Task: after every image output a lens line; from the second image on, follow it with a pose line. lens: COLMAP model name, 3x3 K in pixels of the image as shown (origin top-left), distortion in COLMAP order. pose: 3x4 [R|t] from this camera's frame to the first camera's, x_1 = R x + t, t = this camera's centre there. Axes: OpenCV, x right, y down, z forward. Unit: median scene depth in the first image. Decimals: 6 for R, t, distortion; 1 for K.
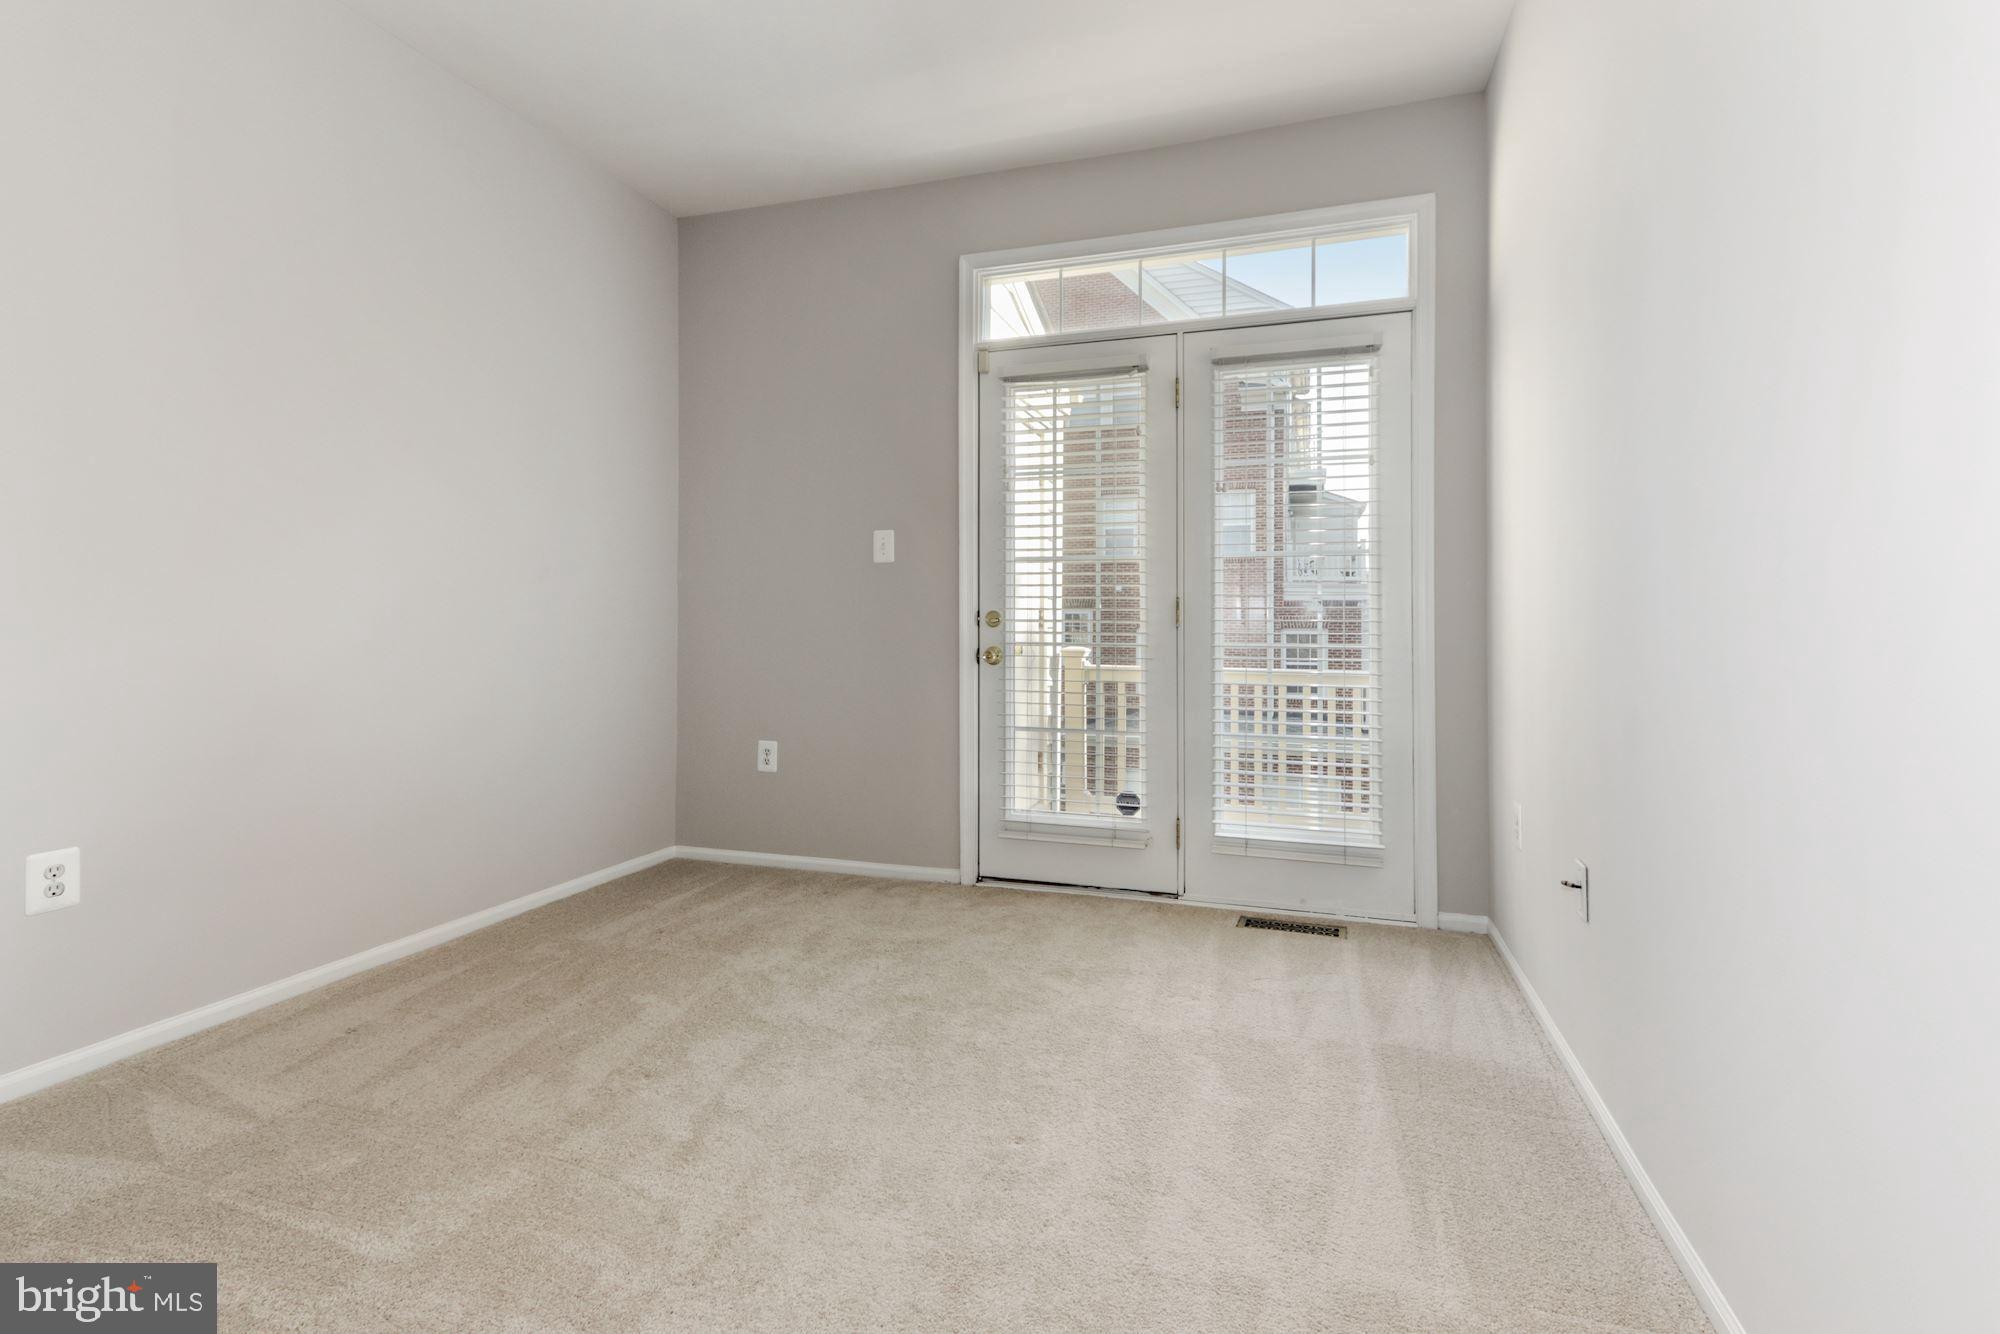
lens RADIAL K [[876.5, 0, 1031.0], [0, 876.5, 631.7], [0, 0, 1]] dist [-0.005004, -0.000134]
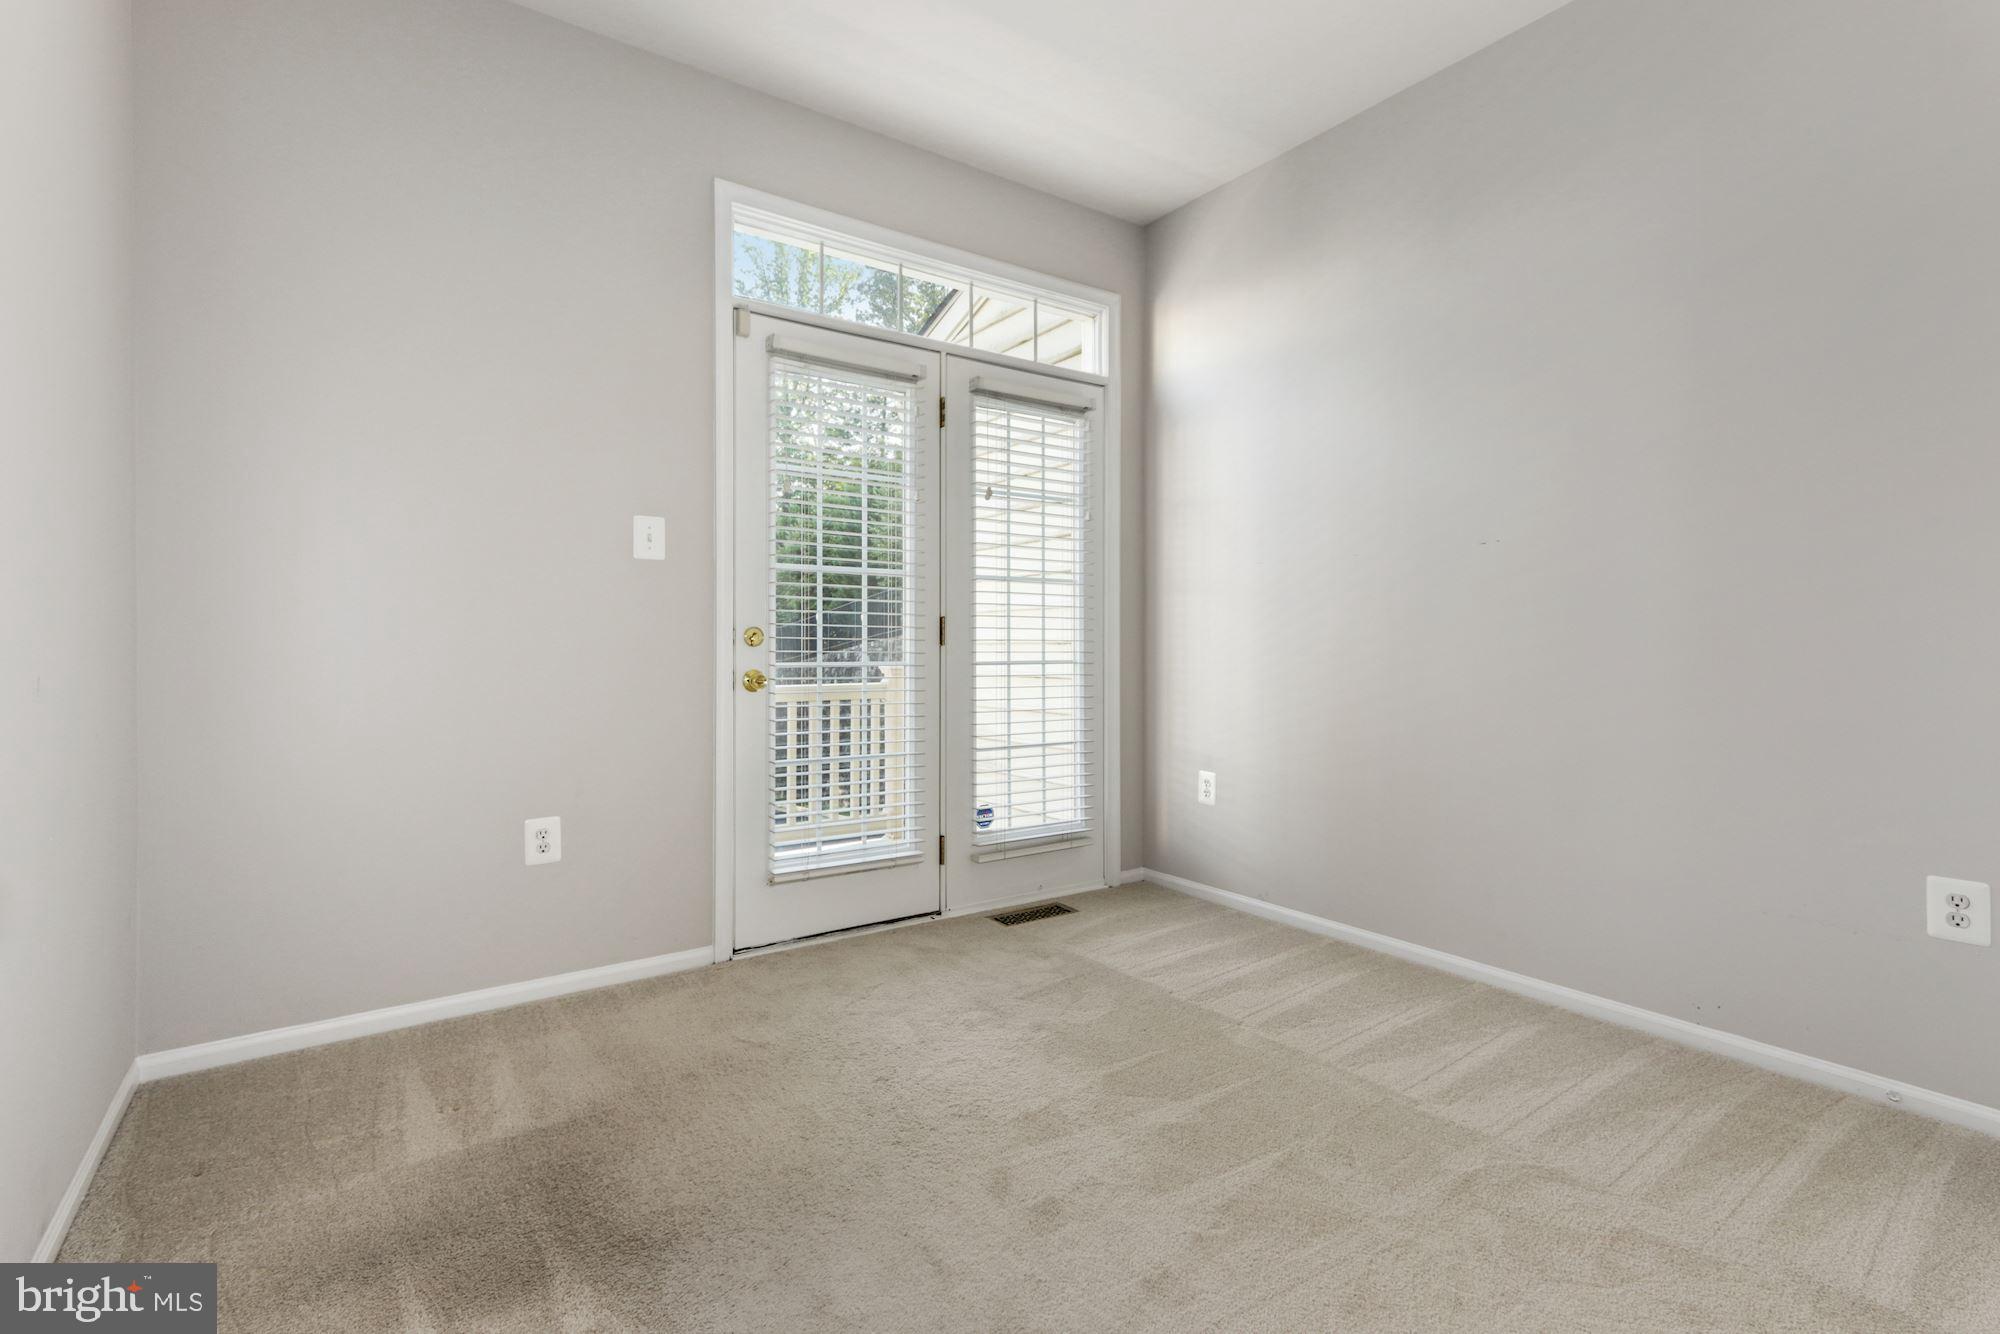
lens RADIAL K [[956.9, 0, 1003.9], [0, 956.9, 660.6], [0, 0, 1]] dist [-0.000635, -0.000773]
pose [[0.606057, -0.015185, 0.795276, -0.663495], [-0.001302, 0.999797, 0.020083, -0.010437], [-0.795420, -0.013207, 0.605914, 0.278275]]
